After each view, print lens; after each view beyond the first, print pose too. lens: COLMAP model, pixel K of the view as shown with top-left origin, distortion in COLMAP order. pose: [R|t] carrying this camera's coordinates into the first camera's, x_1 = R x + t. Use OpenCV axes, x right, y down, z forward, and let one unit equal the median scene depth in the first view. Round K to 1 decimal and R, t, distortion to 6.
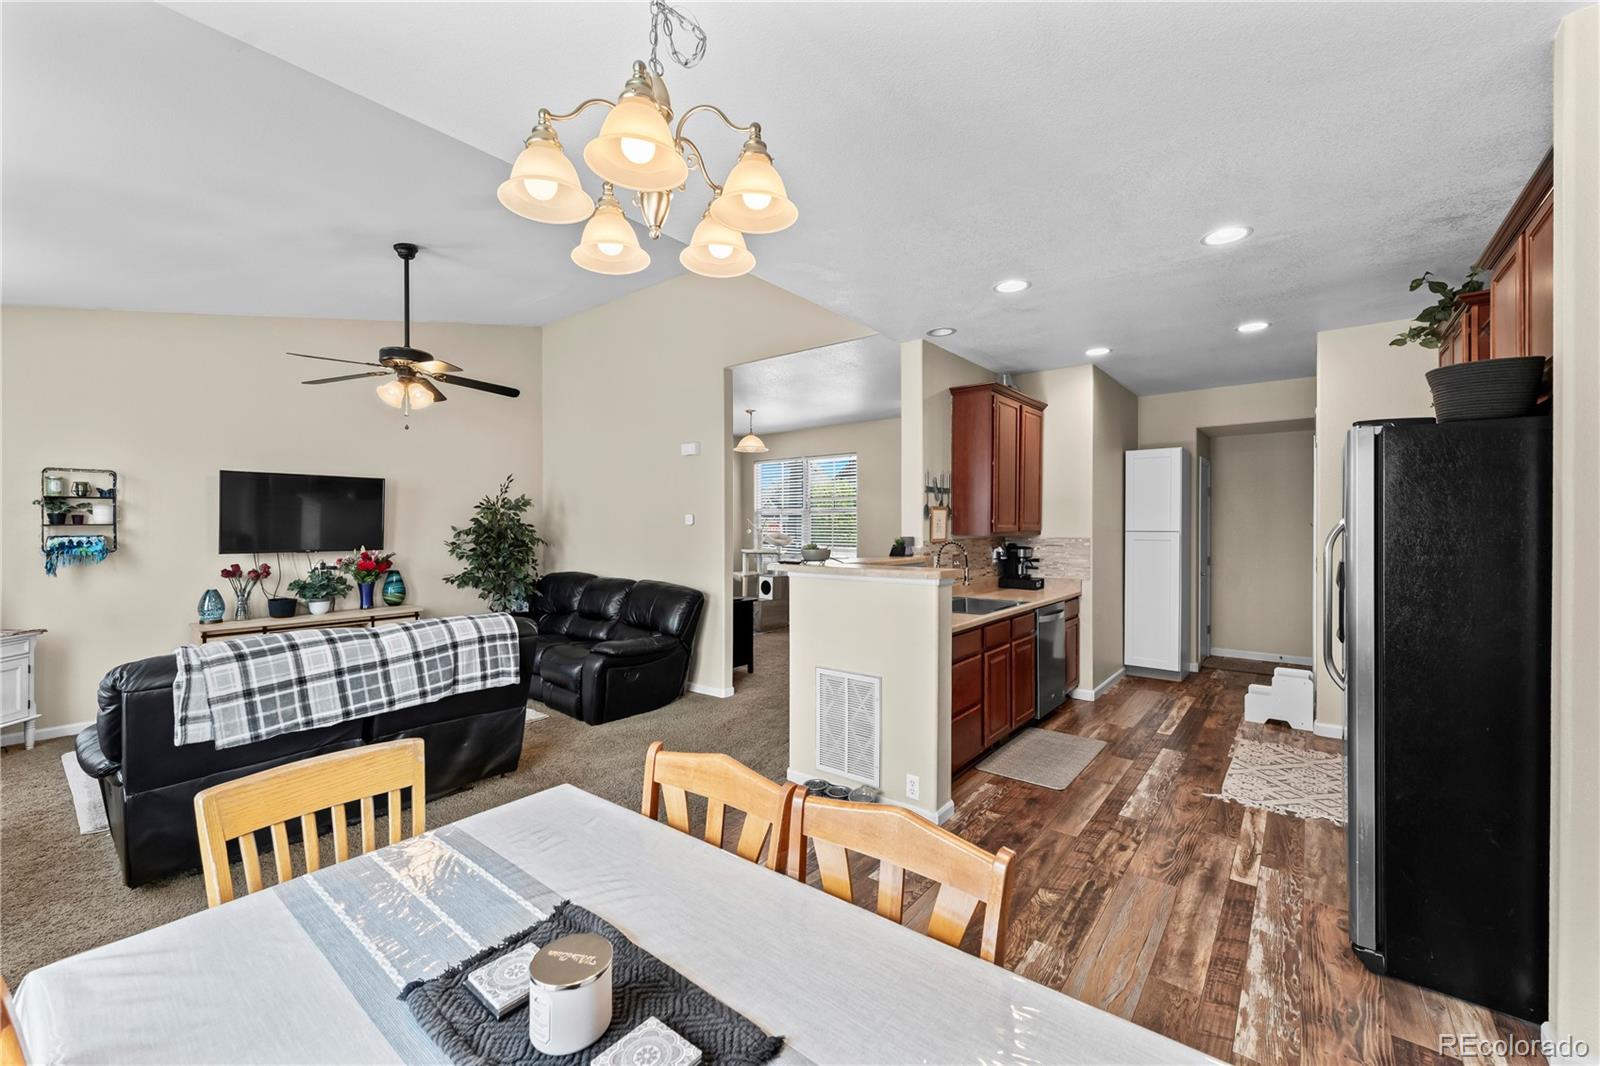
lens RADIAL K [[641.5, 0, 798.0], [0, 641.5, 527.6], [0, 0, 1]] dist [0.002917, -0.000322]
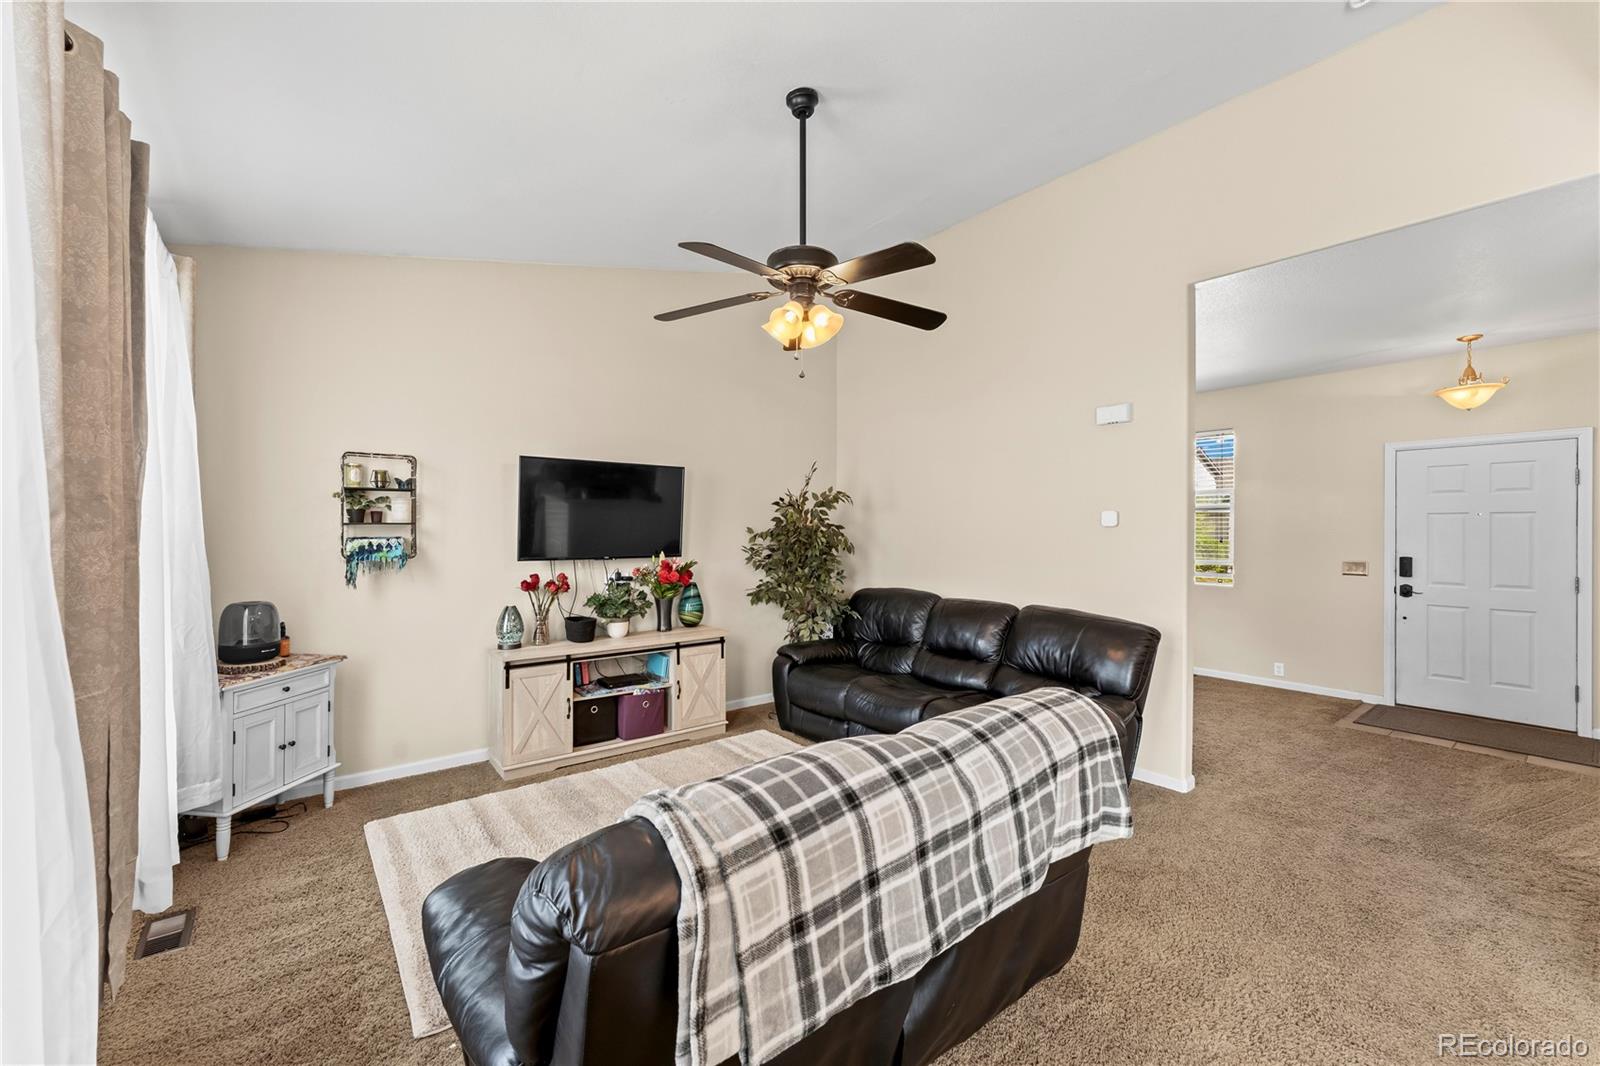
lens RADIAL K [[645.6, 0, 799.9], [0, 645.6, 530.9], [0, 0, 1]] dist [0.000588, -0.000038]
pose [[0.975114, 0.004736, -0.221653, -0.386481], [-0.004733, 0.999989, 0.000543, 0.001725], [0.221653, 0.000519, 0.975126, 0.301047]]
